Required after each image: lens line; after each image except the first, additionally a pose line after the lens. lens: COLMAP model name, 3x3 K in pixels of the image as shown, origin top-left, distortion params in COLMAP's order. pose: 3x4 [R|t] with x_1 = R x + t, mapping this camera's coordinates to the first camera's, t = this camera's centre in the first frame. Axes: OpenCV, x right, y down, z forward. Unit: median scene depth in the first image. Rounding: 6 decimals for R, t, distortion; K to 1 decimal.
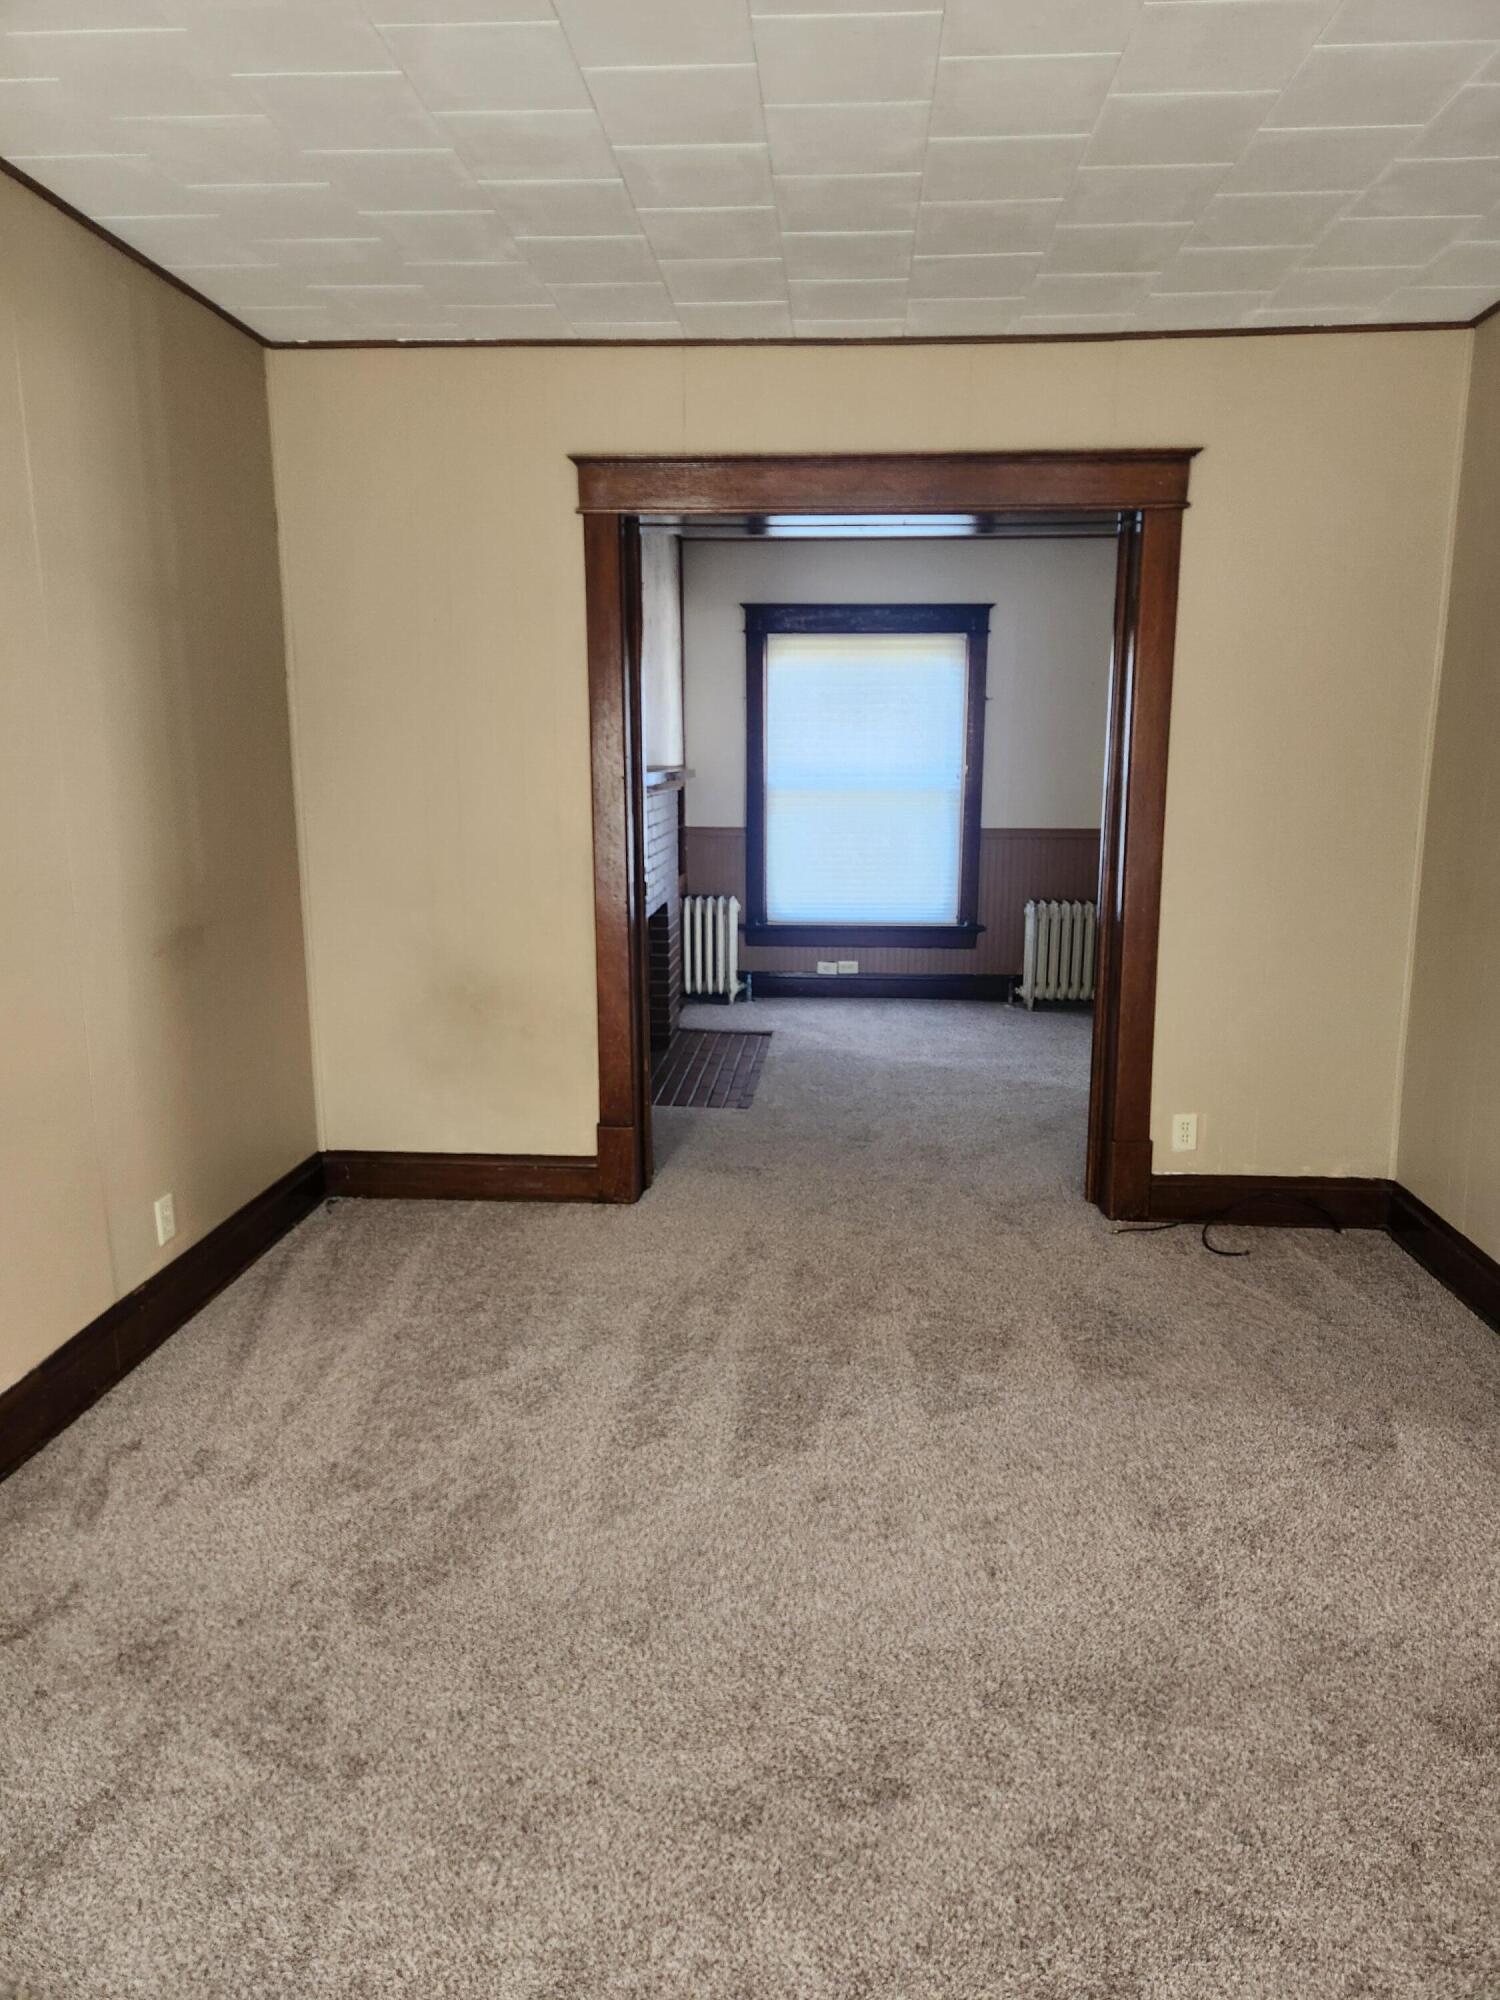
lens RADIAL K [[1344.9, 0, 776.0], [0, 1344.9, 999.8], [0, 0, 1]] dist [0.082289, -0.074081]
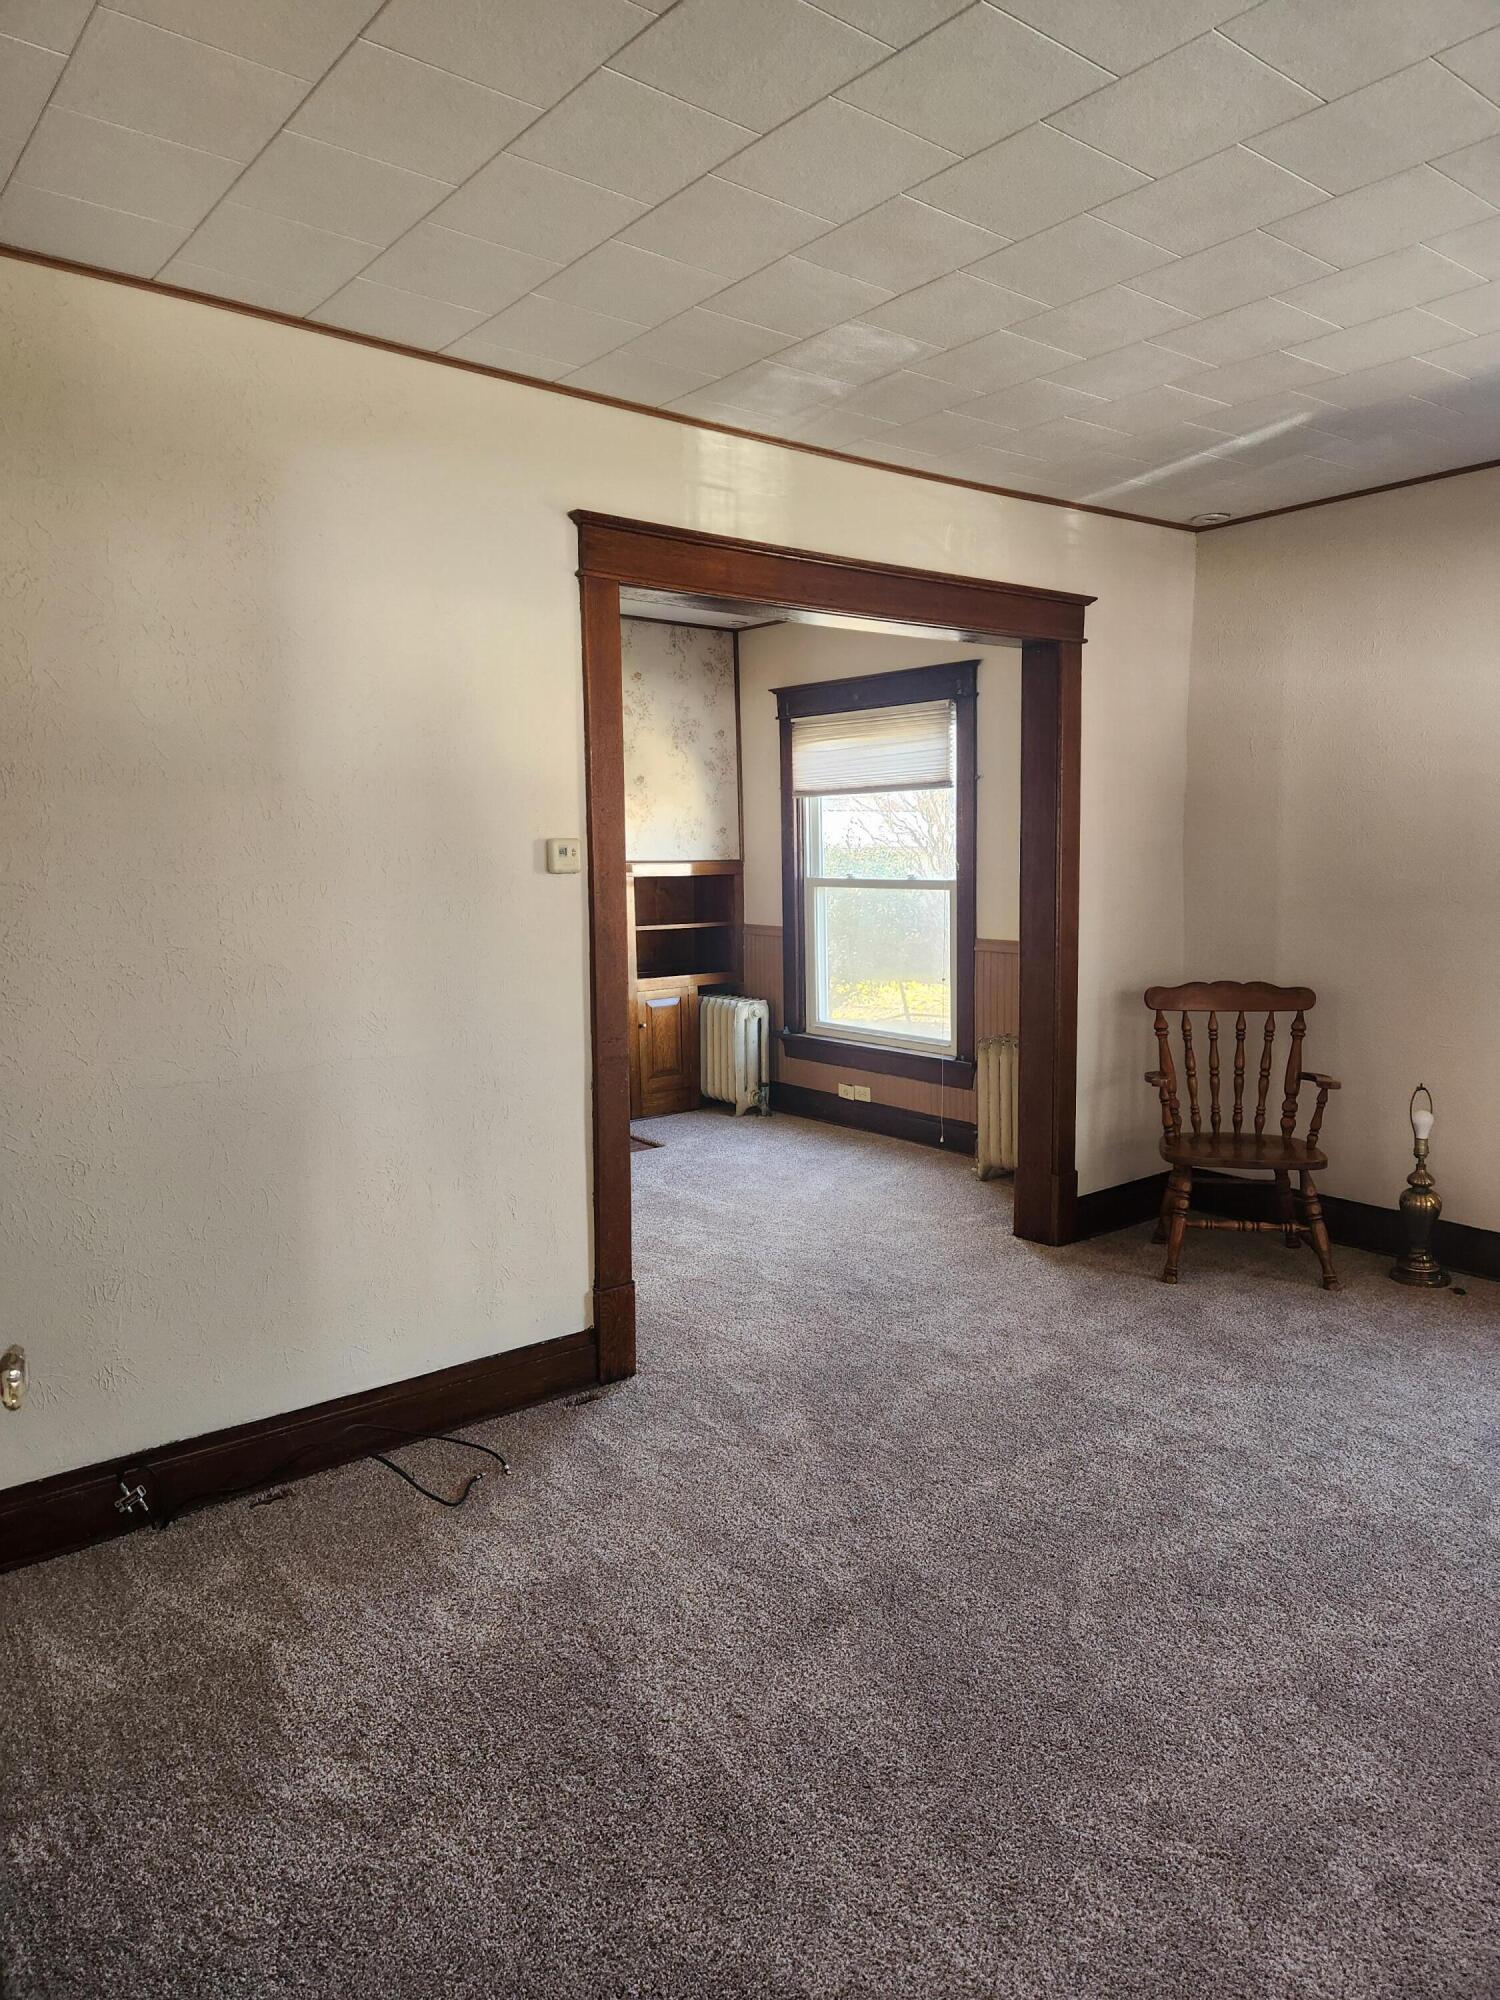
lens RADIAL K [[1344.9, 0, 776.0], [0, 1344.9, 999.8], [0, 0, 1]] dist [0.082289, -0.074081]
pose [[0.687412, 0.072888, -0.722601, 1.147434], [-0.126910, 0.991698, -0.020698, -0.106054], [0.715093, 0.105933, 0.690956, 0.660039]]
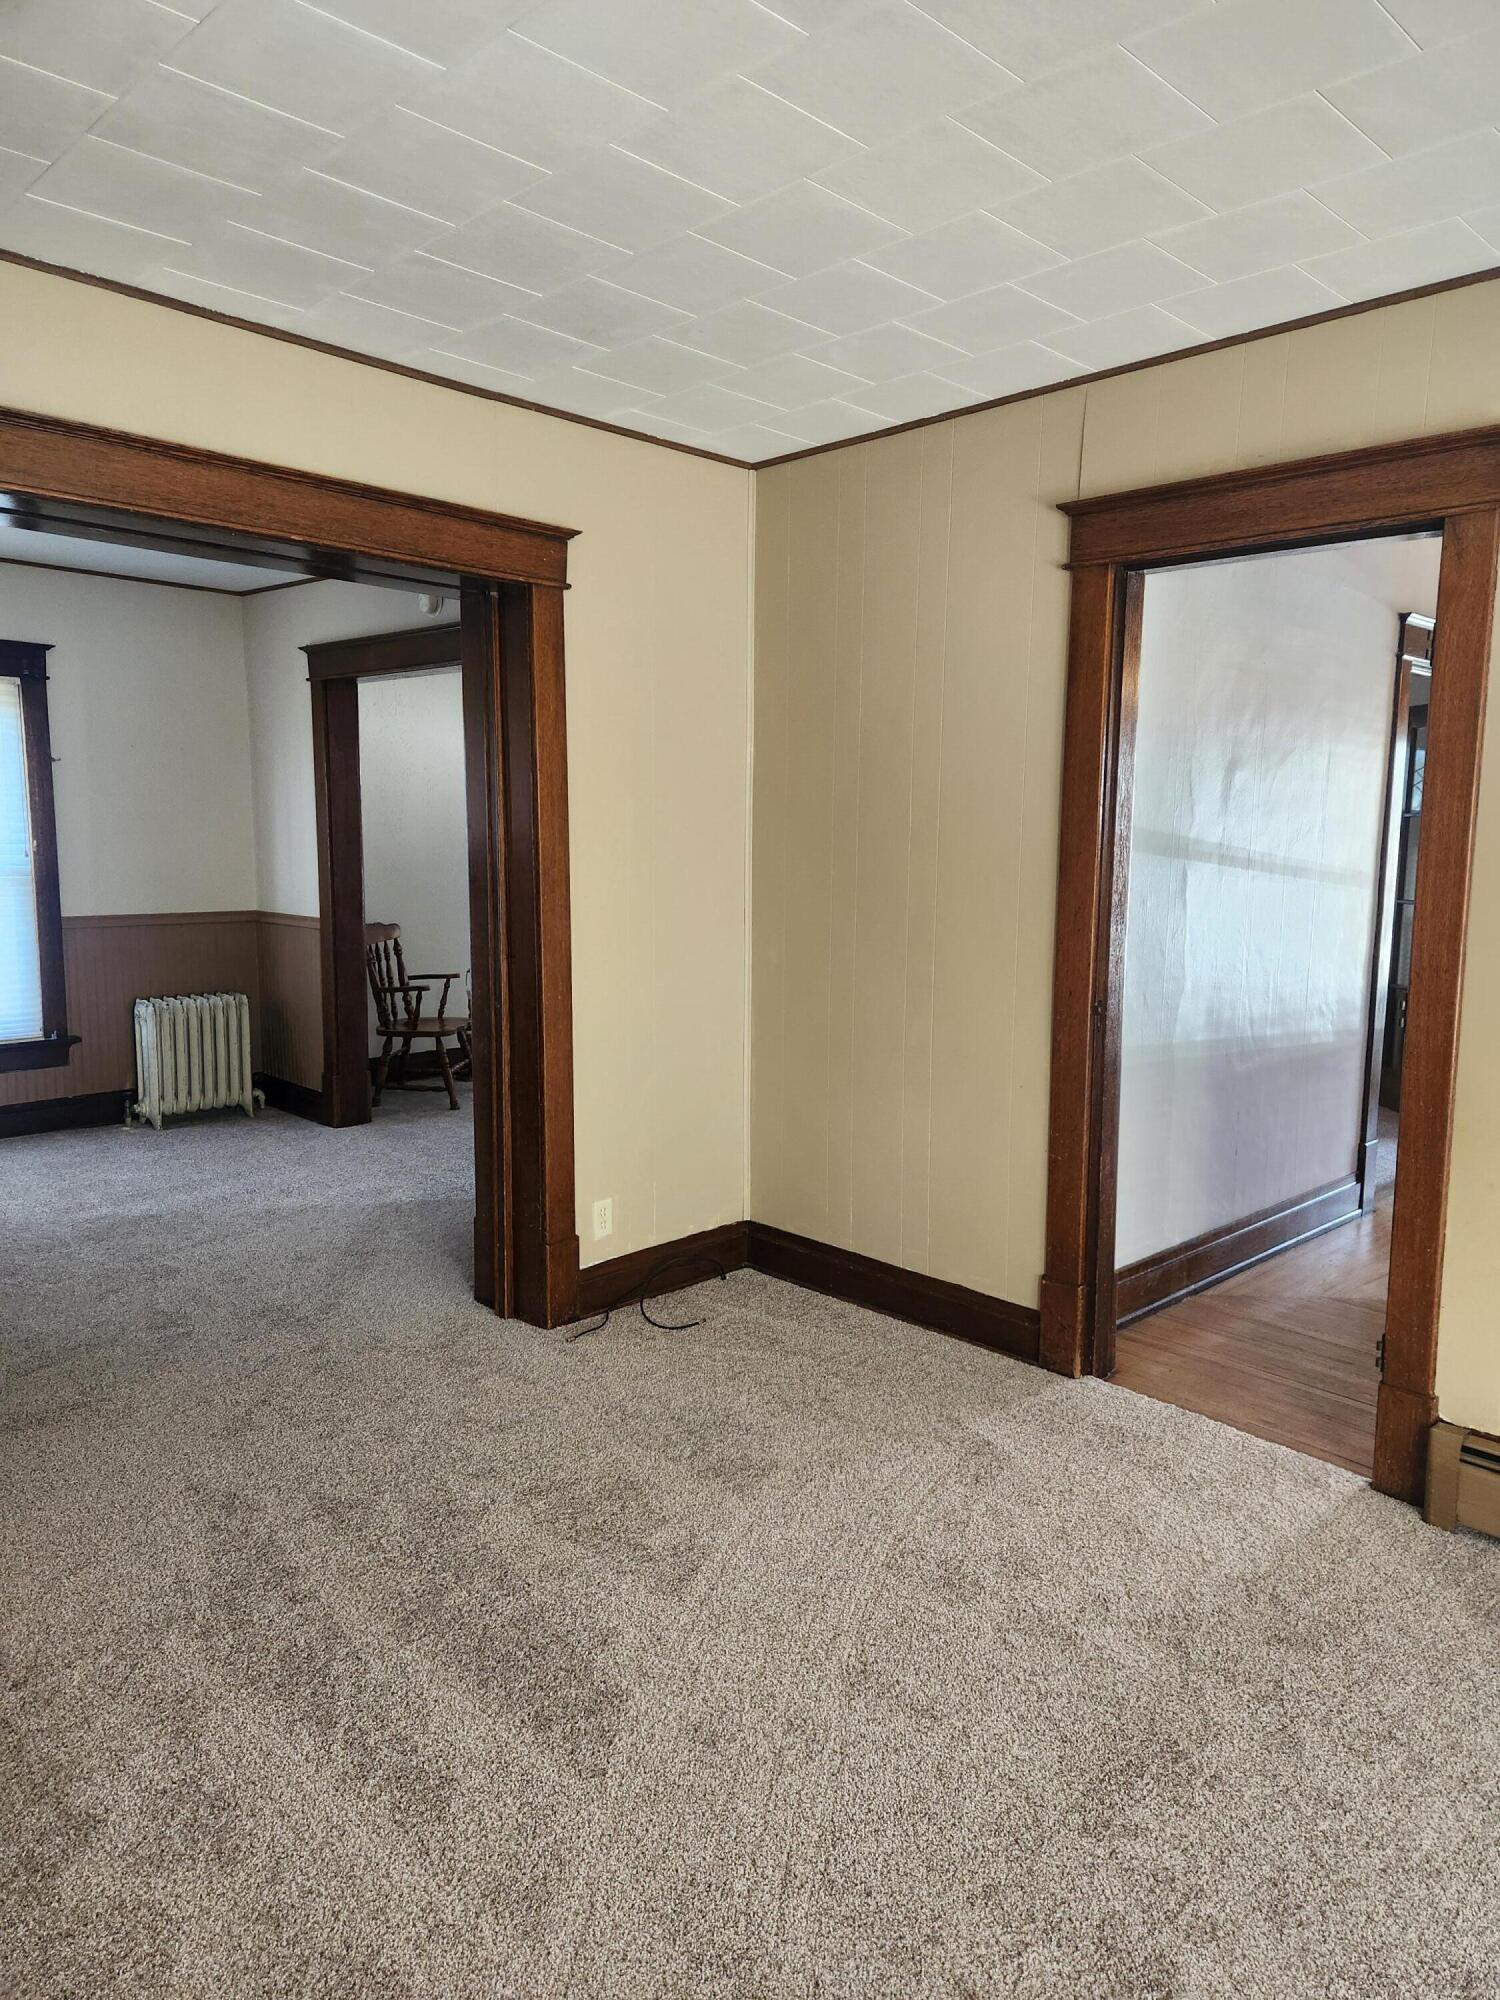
lens RADIAL K [[1344.9, 0, 776.0], [0, 1344.9, 999.8], [0, 0, 1]] dist [0.082289, -0.074081]
pose [[0.647872, -0.092343, 0.756131, -0.340503], [0.130280, 0.991432, 0.009452, -0.051710], [-0.750526, 0.092385, 0.654352, 0.253086]]
